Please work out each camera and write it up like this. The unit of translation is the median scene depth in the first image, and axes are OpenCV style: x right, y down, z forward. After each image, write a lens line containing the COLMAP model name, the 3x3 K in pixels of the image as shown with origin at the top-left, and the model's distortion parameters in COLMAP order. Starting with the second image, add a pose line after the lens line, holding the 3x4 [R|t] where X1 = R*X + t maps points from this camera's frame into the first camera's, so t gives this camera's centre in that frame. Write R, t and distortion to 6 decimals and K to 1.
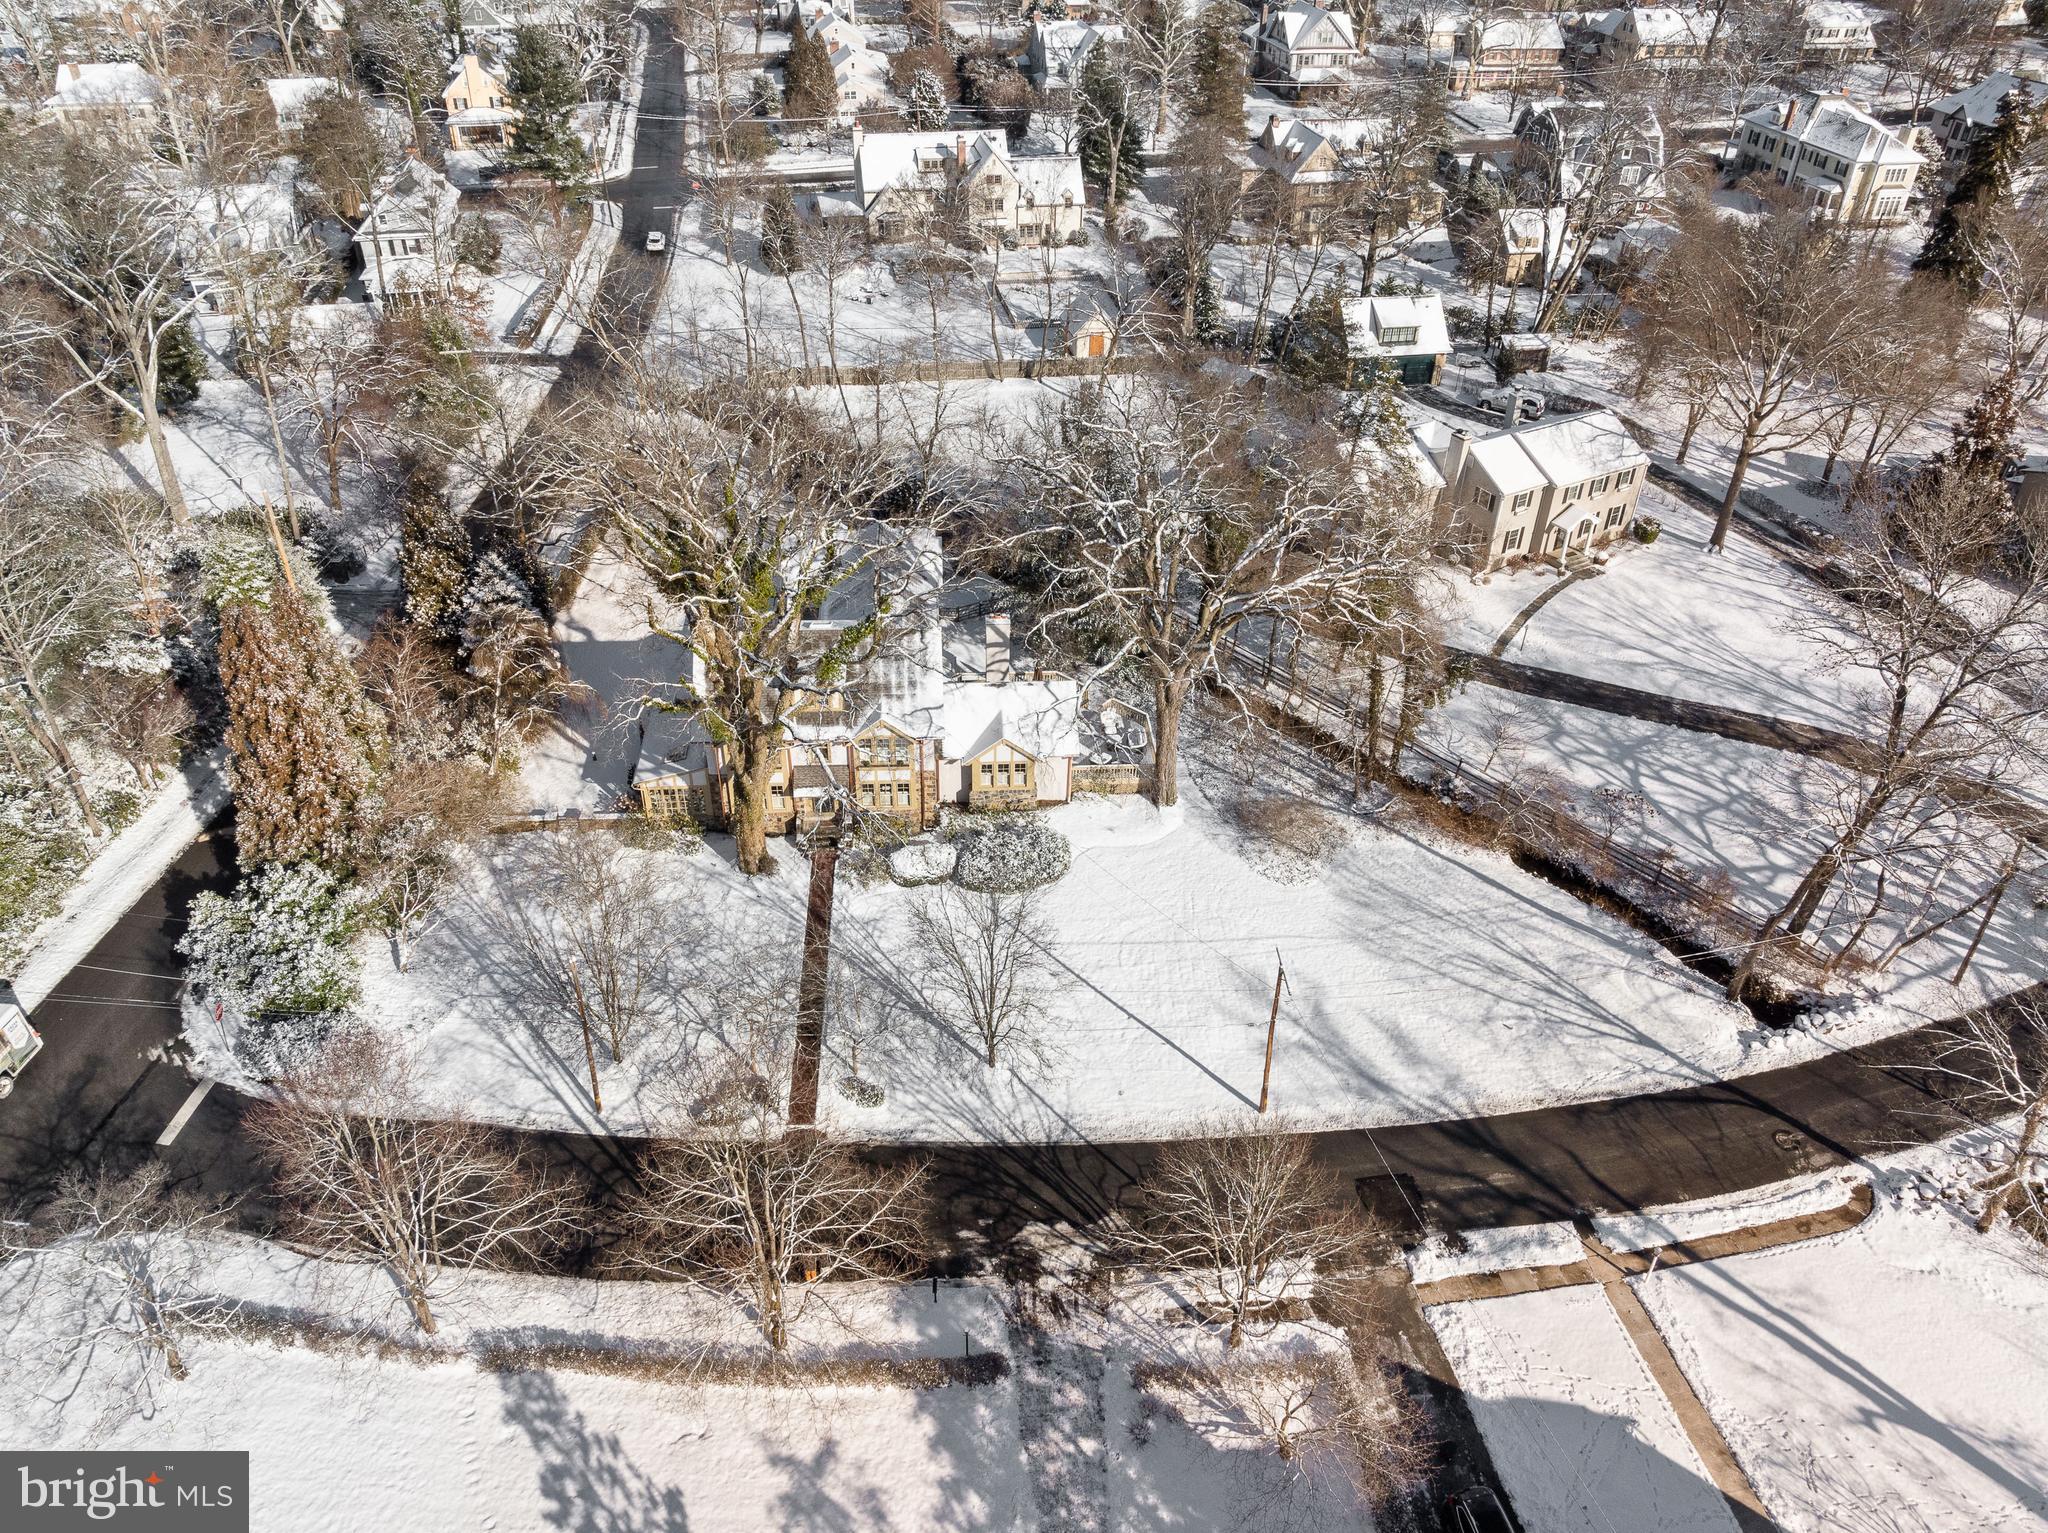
lens RADIAL K [[1441.3, 0, 1022.9], [0, 1441.3, 756.3], [0, 0, 1]] dist [-0.041251, 0.004293]
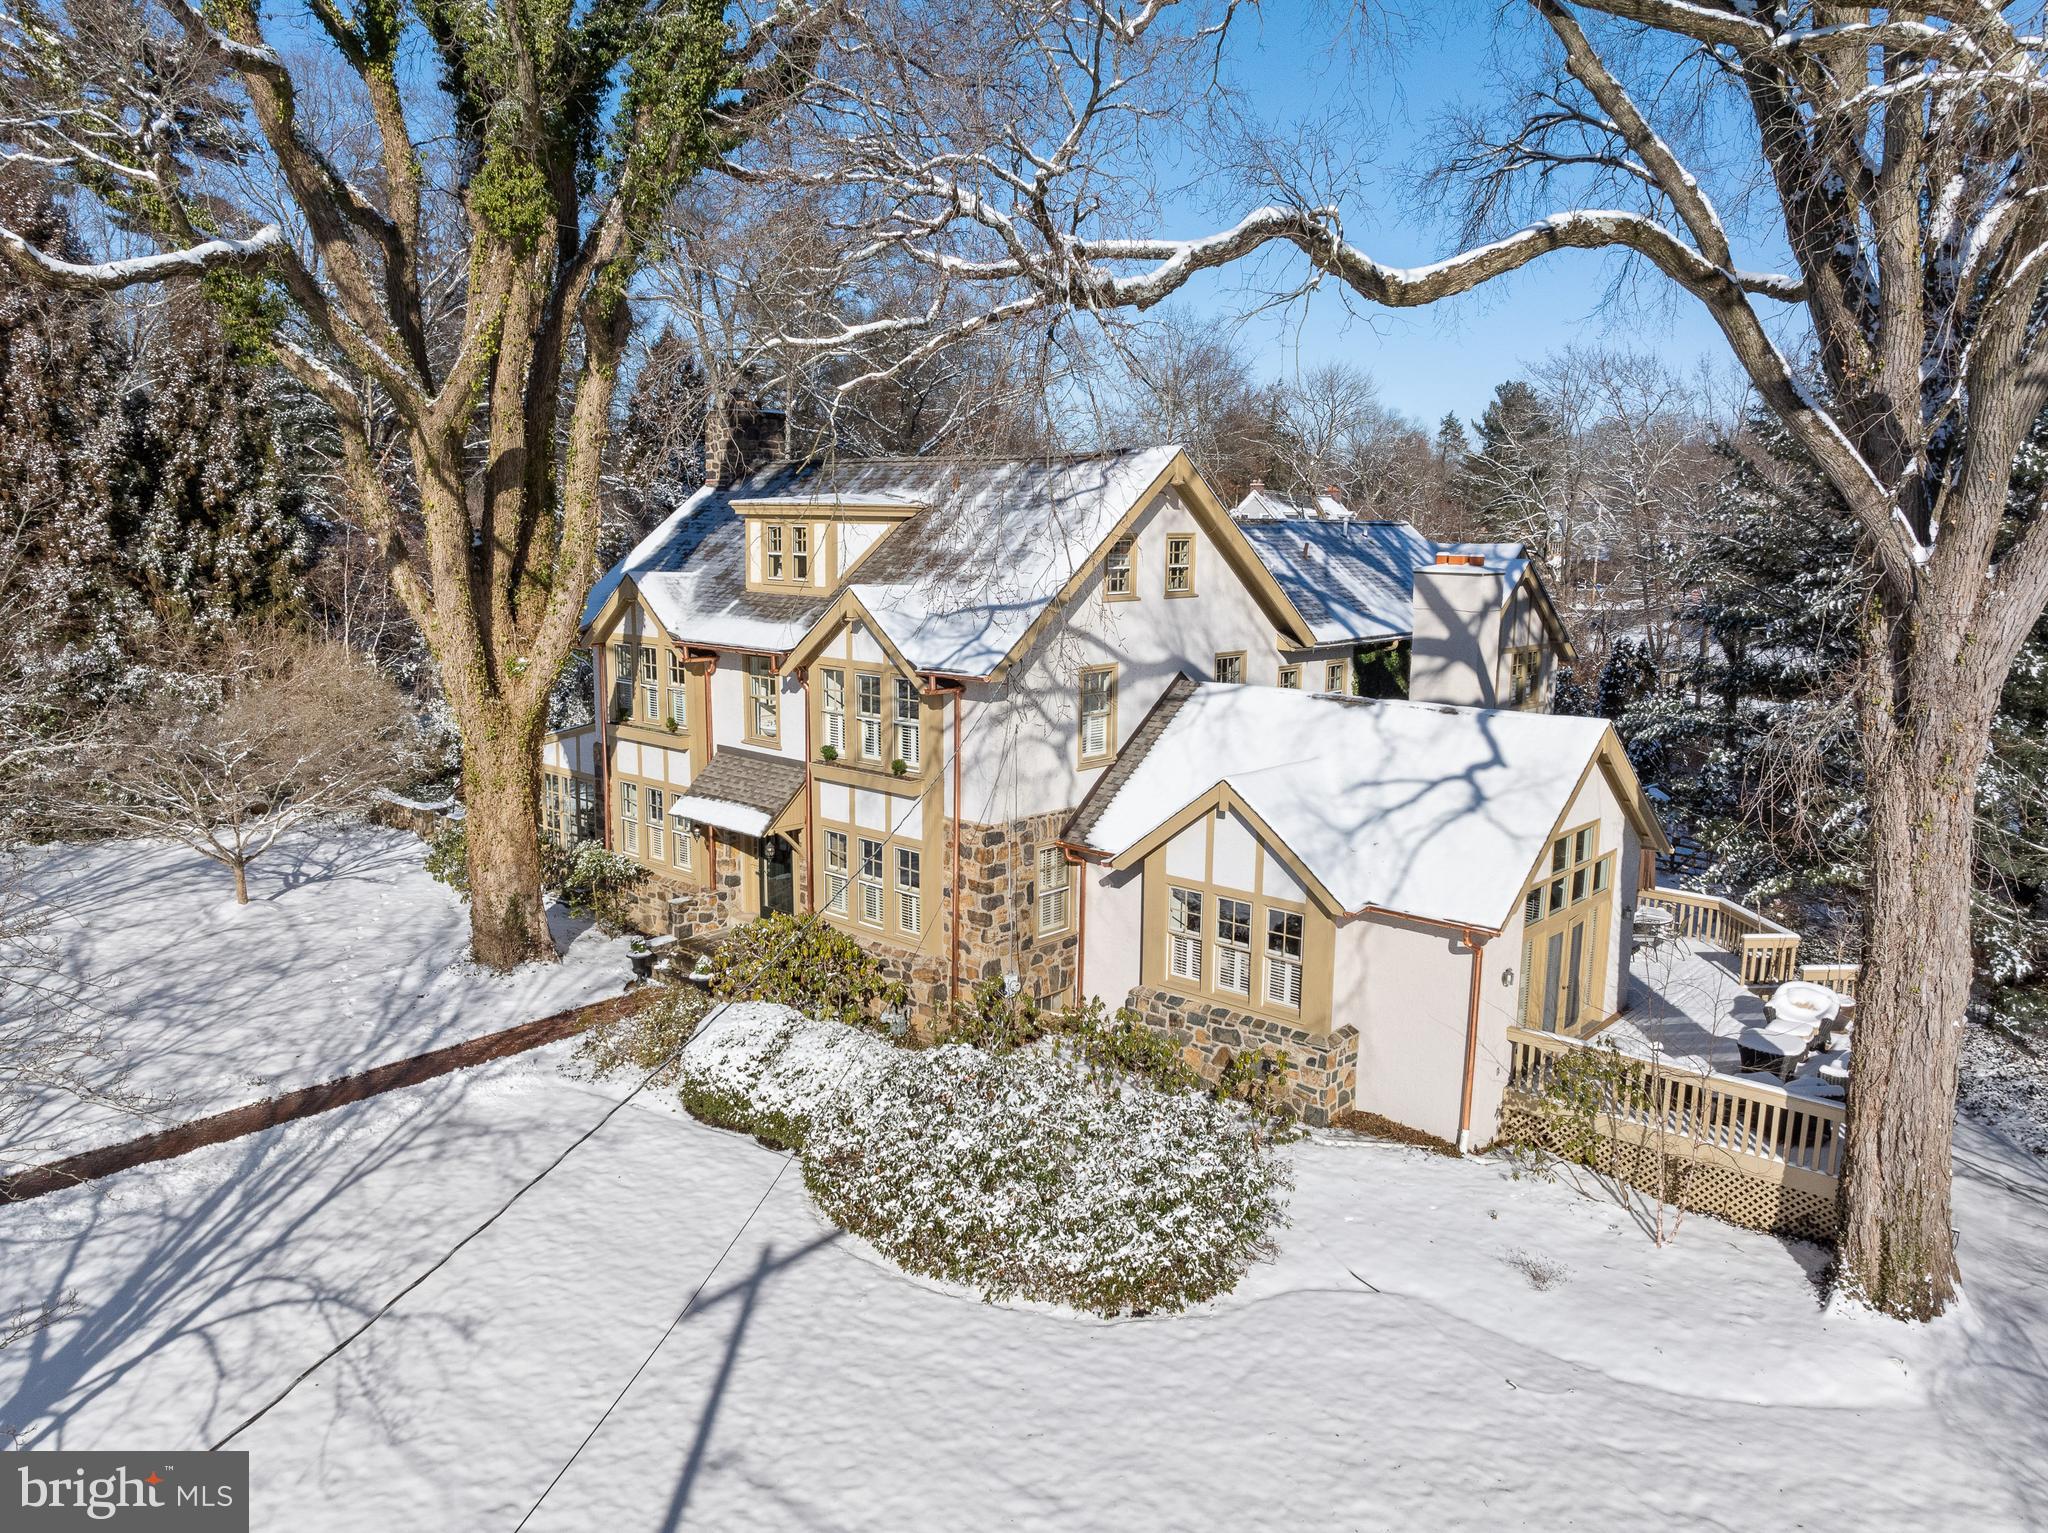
lens RADIAL K [[1441.3, 0, 1022.9], [0, 1441.3, 756.3], [0, 0, 1]] dist [-0.041251, 0.004293]
pose [[0.696158, 0.108653, -0.709619, 0.185425], [-0.417782, 0.865167, -0.277388, 0.091483], [0.583800, 0.489572, 0.647686, 0.927046]]
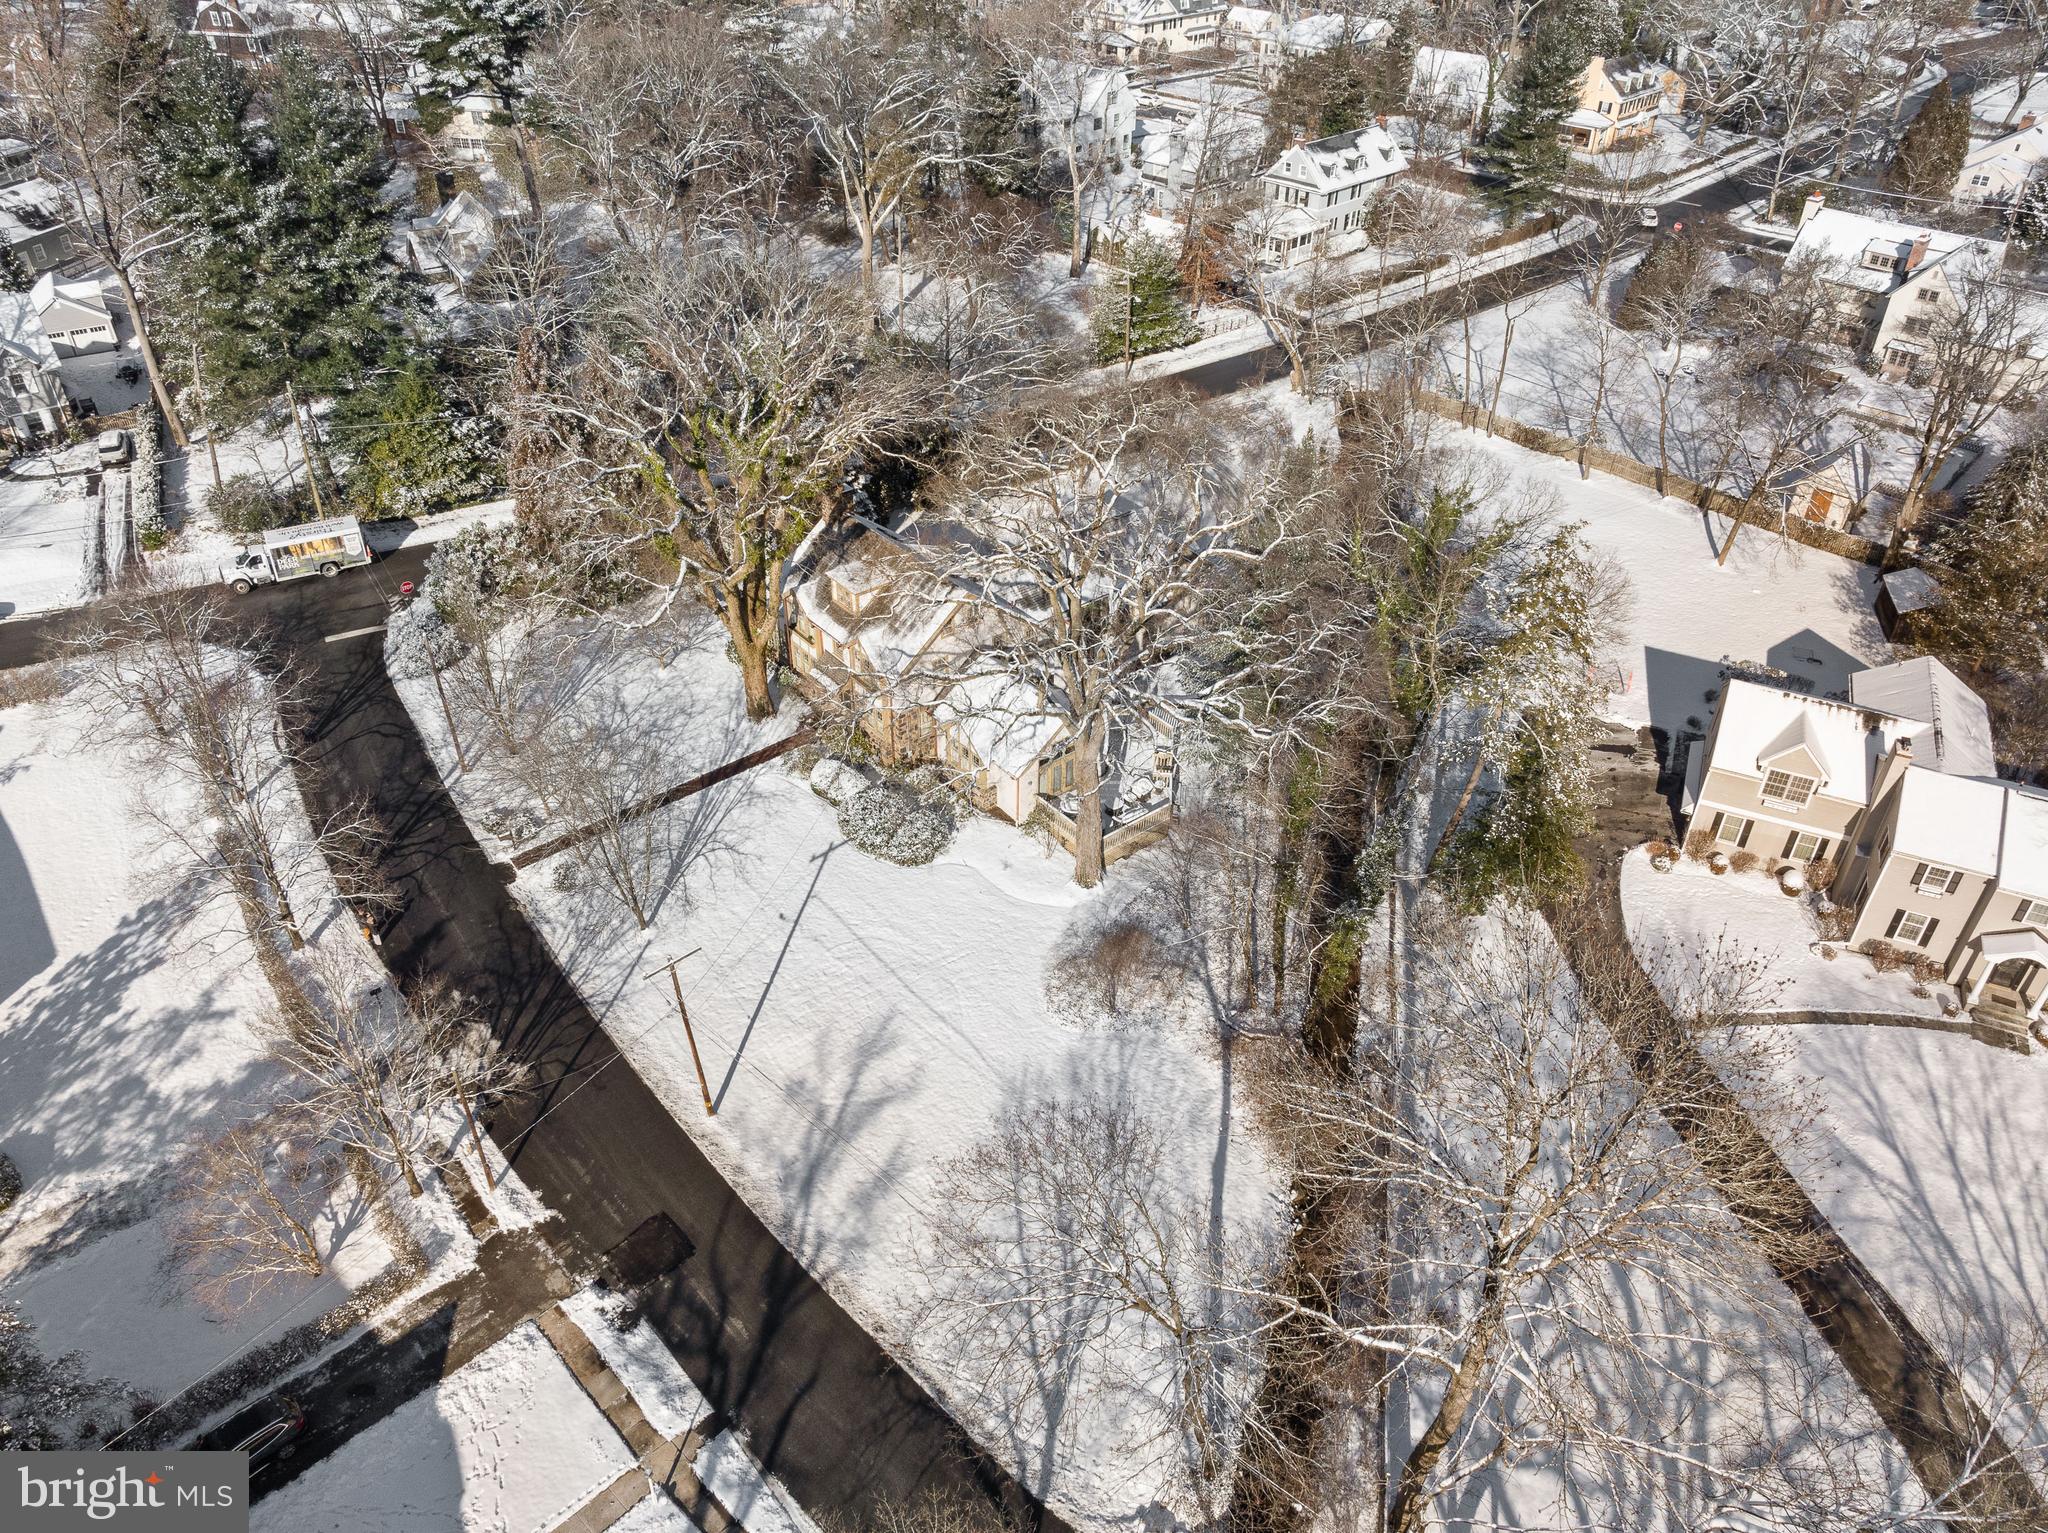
lens RADIAL K [[1441.3, 0, 1022.9], [0, 1441.3, 756.3], [0, 0, 1]] dist [-0.041251, 0.004293]
pose [[0.577212, 0.470882, -0.667156, 0.788384], [-0.475999, 0.857859, 0.193655, -0.235161], [0.663515, 0.205786, 0.719306, 0.389037]]
